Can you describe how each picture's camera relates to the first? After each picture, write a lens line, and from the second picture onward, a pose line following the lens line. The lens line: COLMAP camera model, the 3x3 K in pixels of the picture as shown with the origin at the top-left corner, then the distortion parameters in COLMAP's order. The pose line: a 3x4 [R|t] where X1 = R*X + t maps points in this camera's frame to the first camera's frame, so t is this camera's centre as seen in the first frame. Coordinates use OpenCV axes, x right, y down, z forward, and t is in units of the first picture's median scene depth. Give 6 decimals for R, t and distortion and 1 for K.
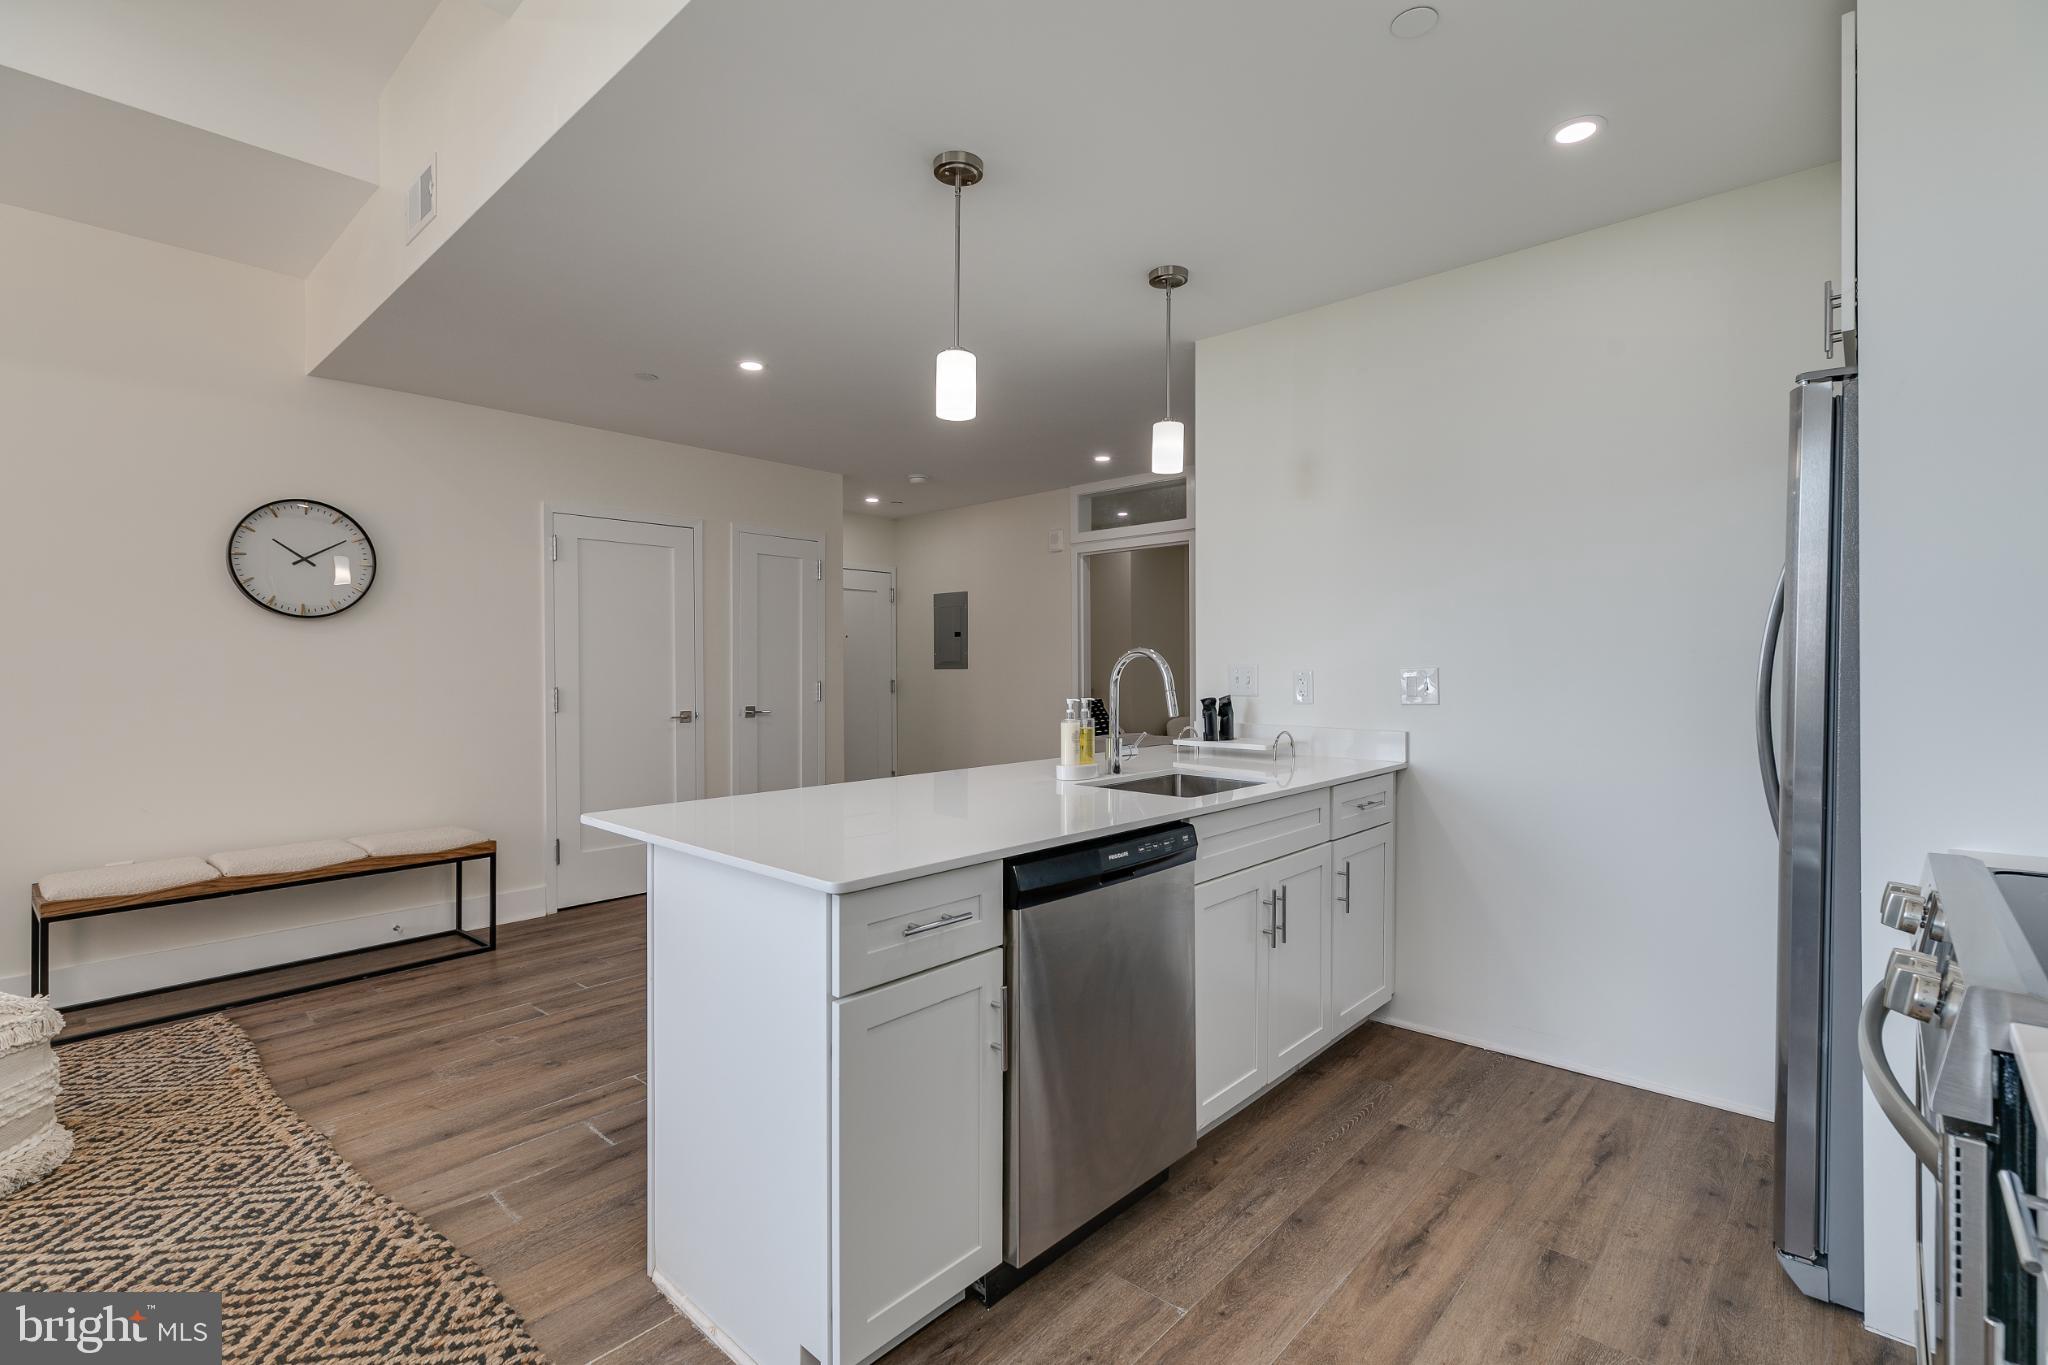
lens RADIAL K [[917.8, 0, 1024.0], [0, 917.8, 682.5], [0, 0, 1]] dist [0.000005, 0.000303]
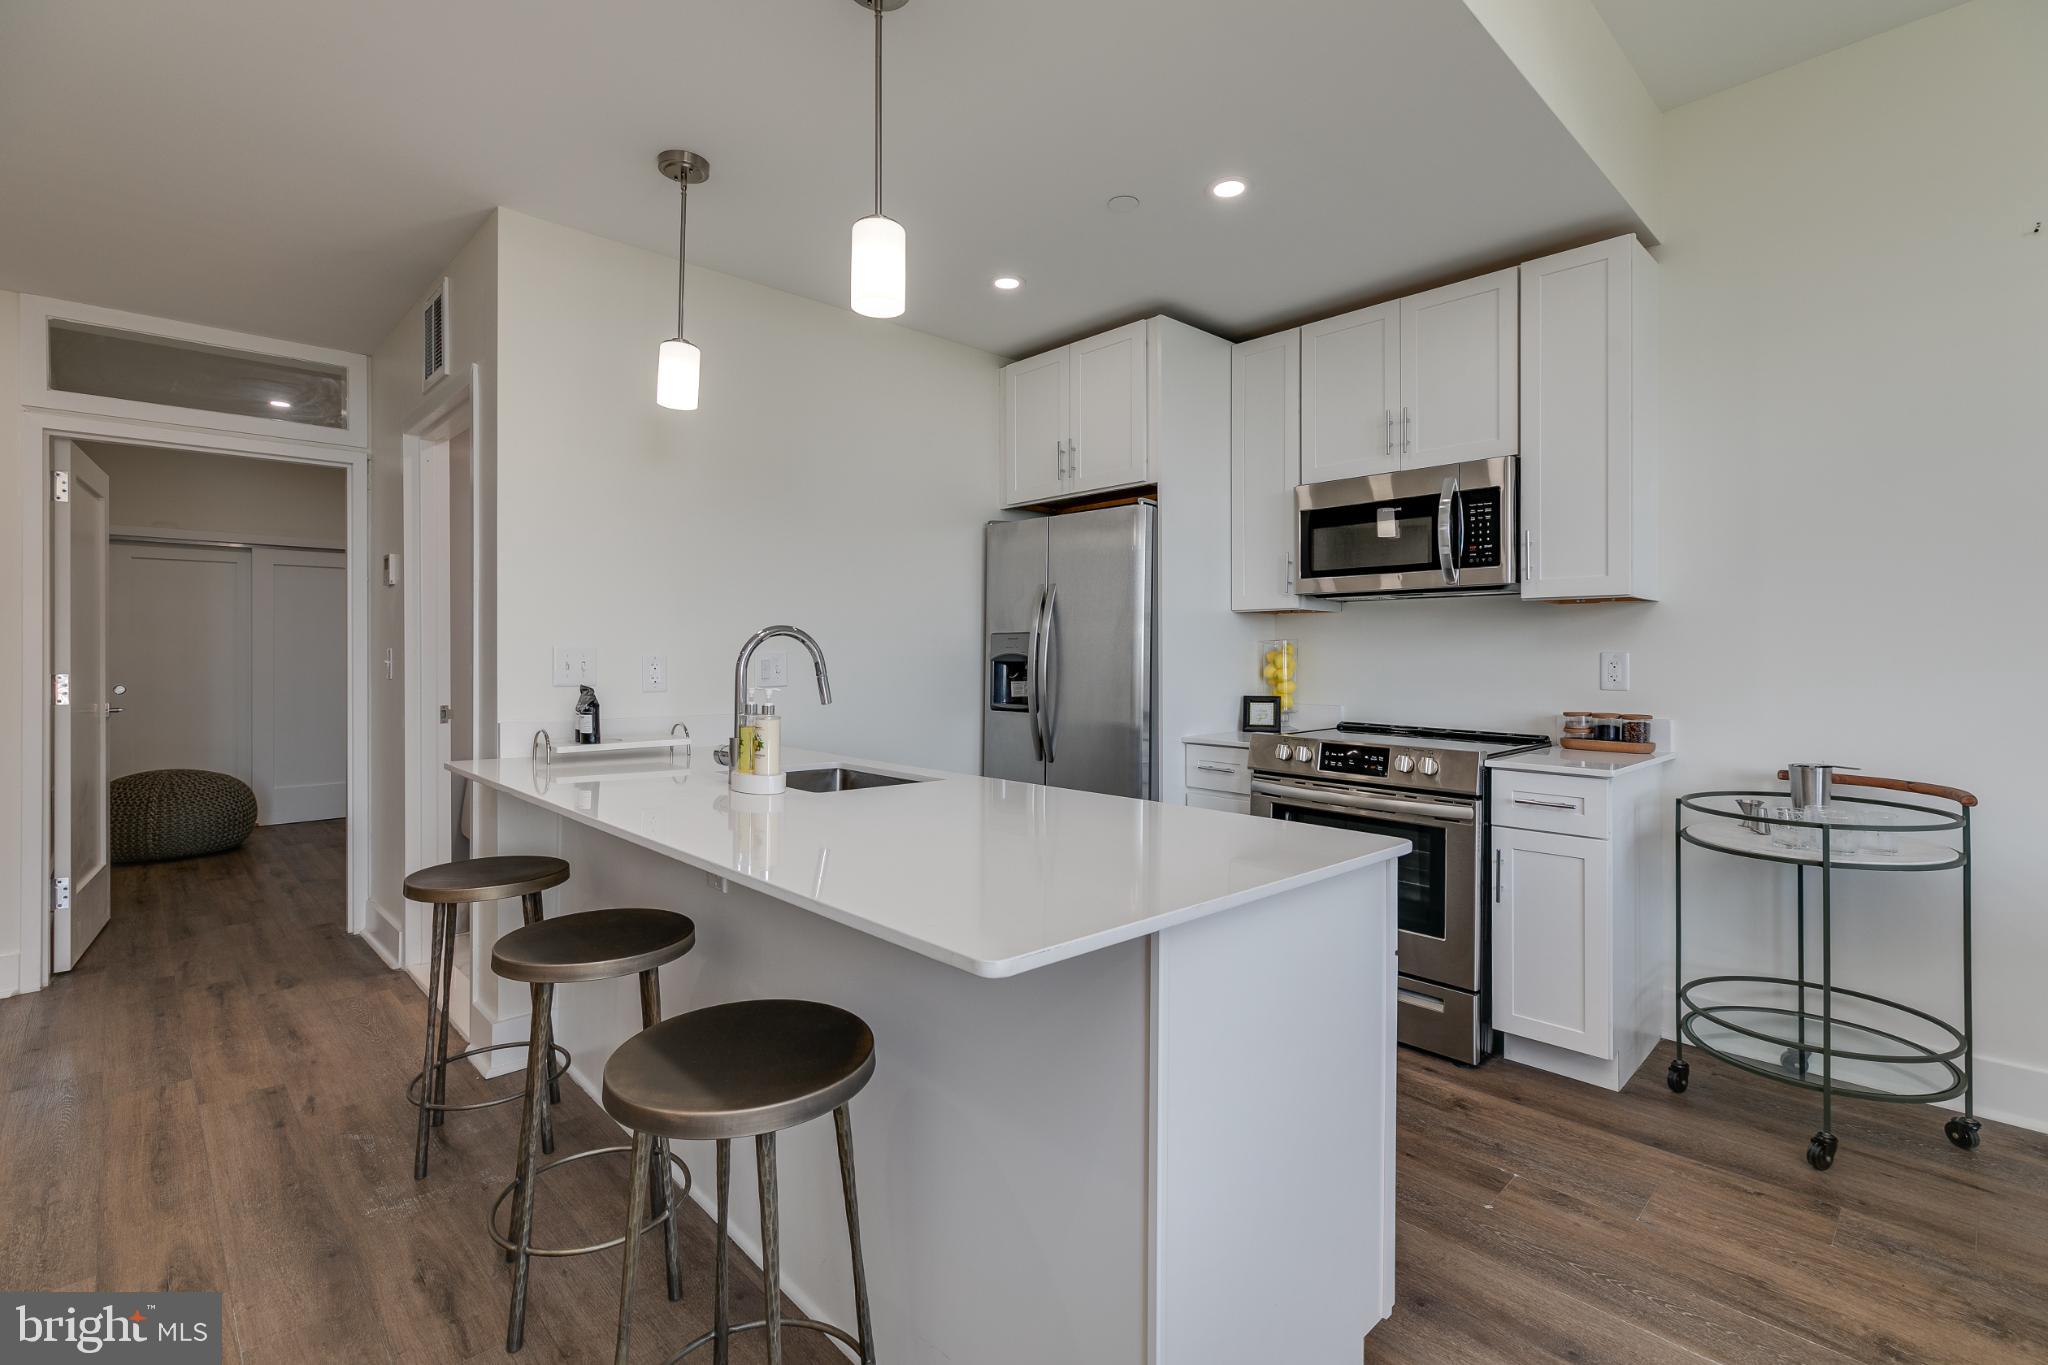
lens RADIAL K [[925.8, 0, 1023.2], [0, 925.8, 657.6], [0, 0, 1]] dist [0.003582, -0.000372]
pose [[0.069991, -0.000526, 0.997547, -0.774306], [0.015063, 0.999886, -0.000530, -0.006102], [-0.997434, 0.015063, 0.069991, 0.792454]]
